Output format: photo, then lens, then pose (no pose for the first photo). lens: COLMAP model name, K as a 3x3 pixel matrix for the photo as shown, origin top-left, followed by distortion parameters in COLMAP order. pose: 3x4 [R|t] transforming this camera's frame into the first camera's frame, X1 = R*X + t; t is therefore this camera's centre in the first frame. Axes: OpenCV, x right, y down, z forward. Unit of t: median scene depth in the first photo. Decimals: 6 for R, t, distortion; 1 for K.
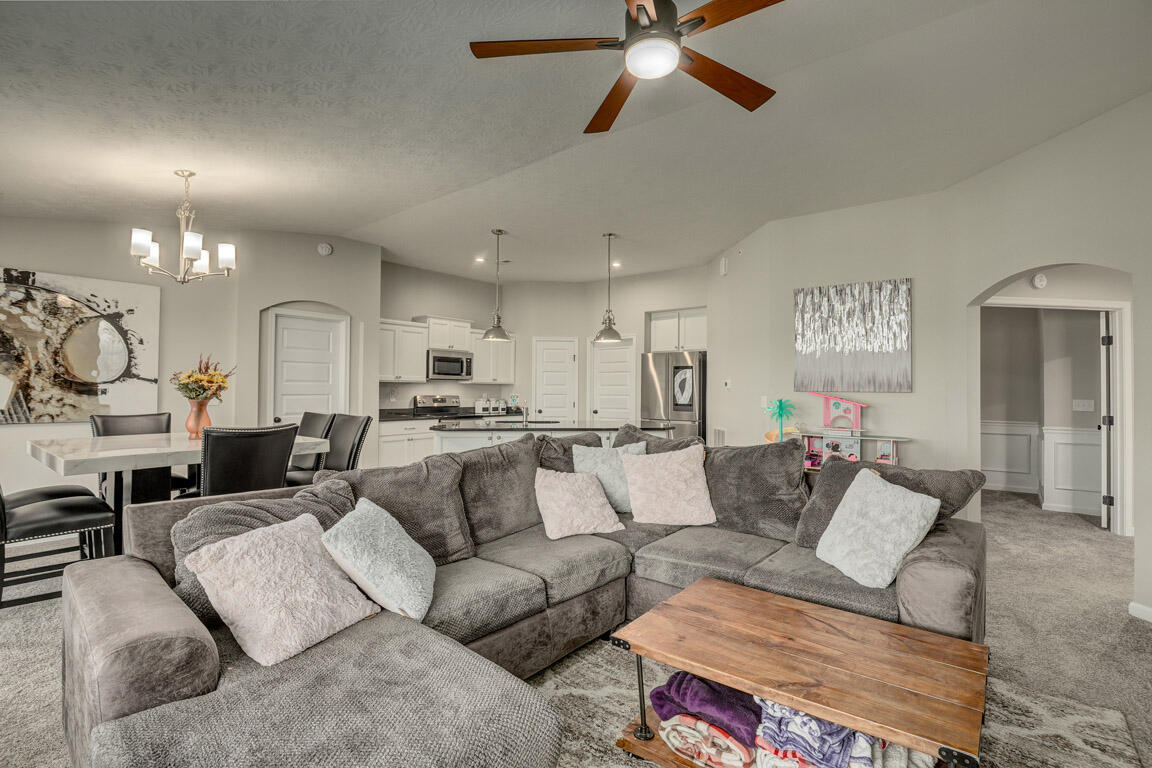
lens RADIAL K [[523.3, 0, 573.5], [0, 523.3, 391.8], [0, 0, 1]] dist [-0.031316, 0.000036]
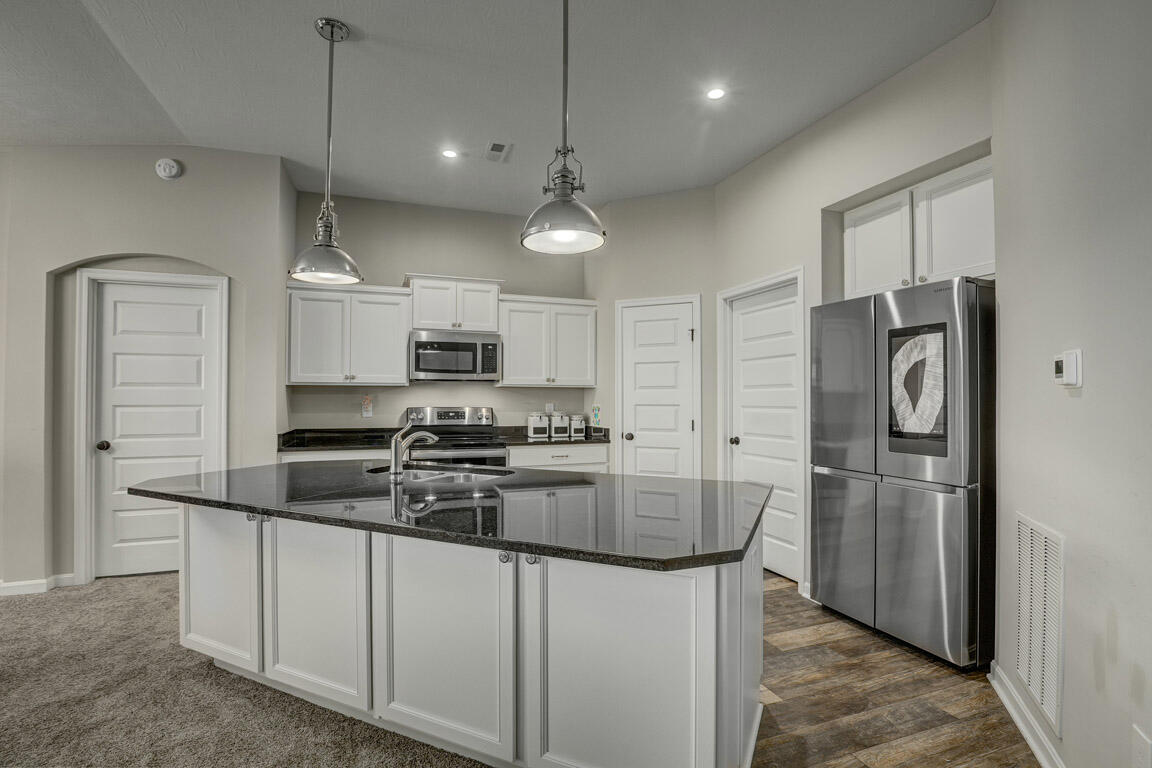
lens RADIAL K [[523.3, 0, 573.5], [0, 523.3, 391.8], [0, 0, 1]] dist [-0.031316, 0.000036]
pose [[0.860659, -0.012180, -0.509035, 0.180766], [0.003535, 0.999833, -0.017946, 0.000542], [0.509169, 0.013646, 0.860559, 0.559050]]
